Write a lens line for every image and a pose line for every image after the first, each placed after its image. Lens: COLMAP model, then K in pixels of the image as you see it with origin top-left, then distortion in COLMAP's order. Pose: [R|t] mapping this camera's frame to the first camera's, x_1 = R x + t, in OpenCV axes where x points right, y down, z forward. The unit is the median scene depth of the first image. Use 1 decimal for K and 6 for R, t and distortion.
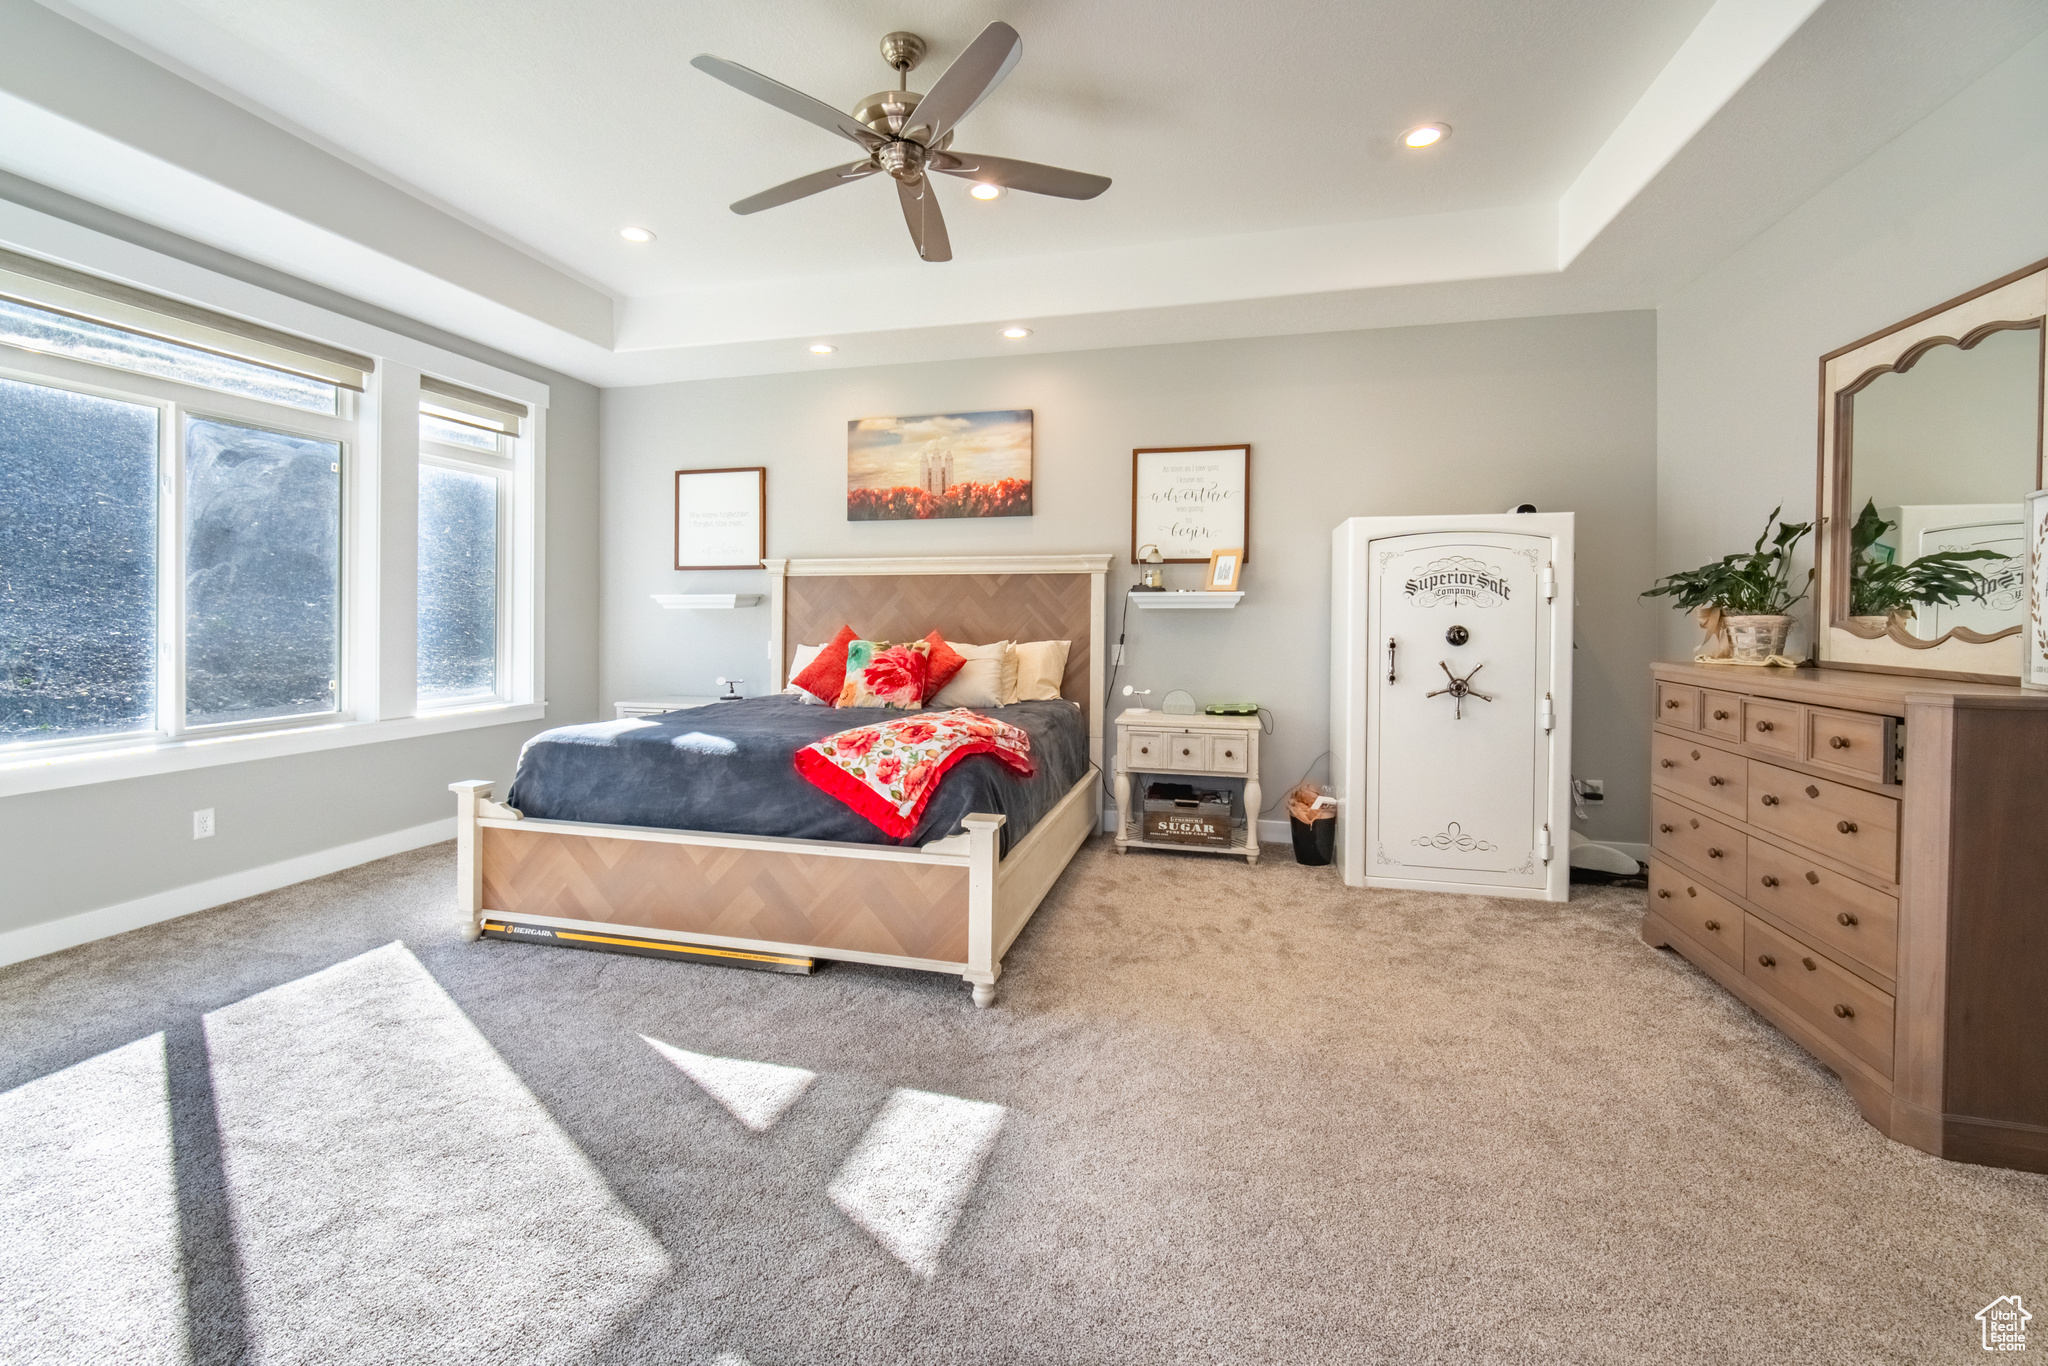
lens RADIAL K [[825.4, 0, 1032.4], [0, 825.4, 613.4], [0, 0, 1]] dist [-0.000395, 0.000435]
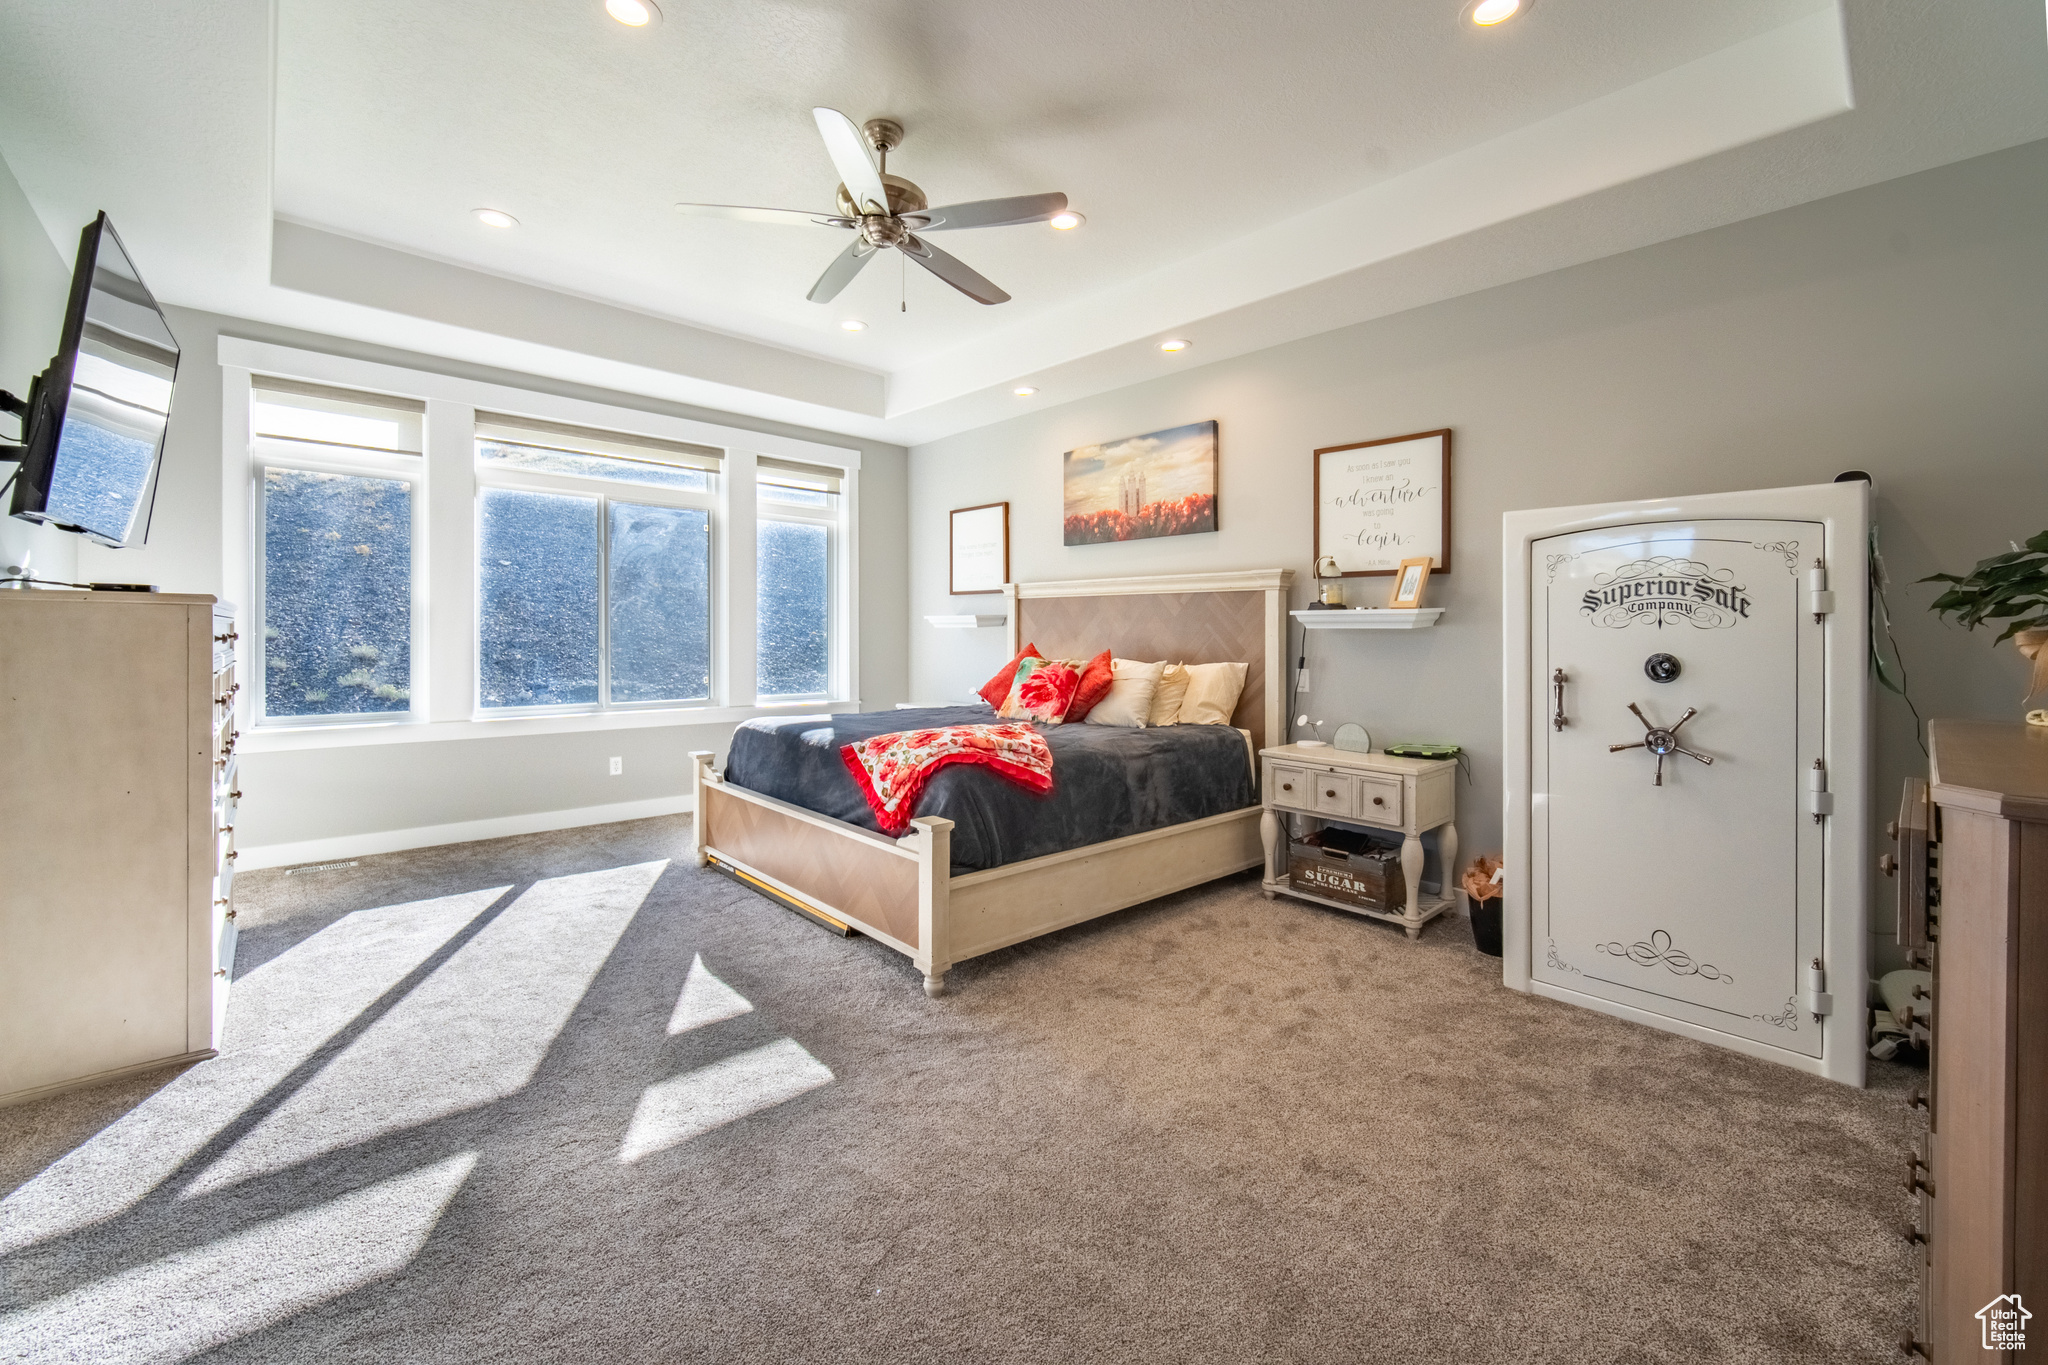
lens RADIAL K [[825.4, 0, 1049.1], [0, 825.4, 634.3], [0, 0, 1]] dist [-0.000395, 0.000435]
pose [[0.844014, 0.006899, -0.536277, 0.446652], [-0.007031, 0.999974, 0.001799, 0.000445], [0.536276, 0.002252, 0.844040, 0.117511]]
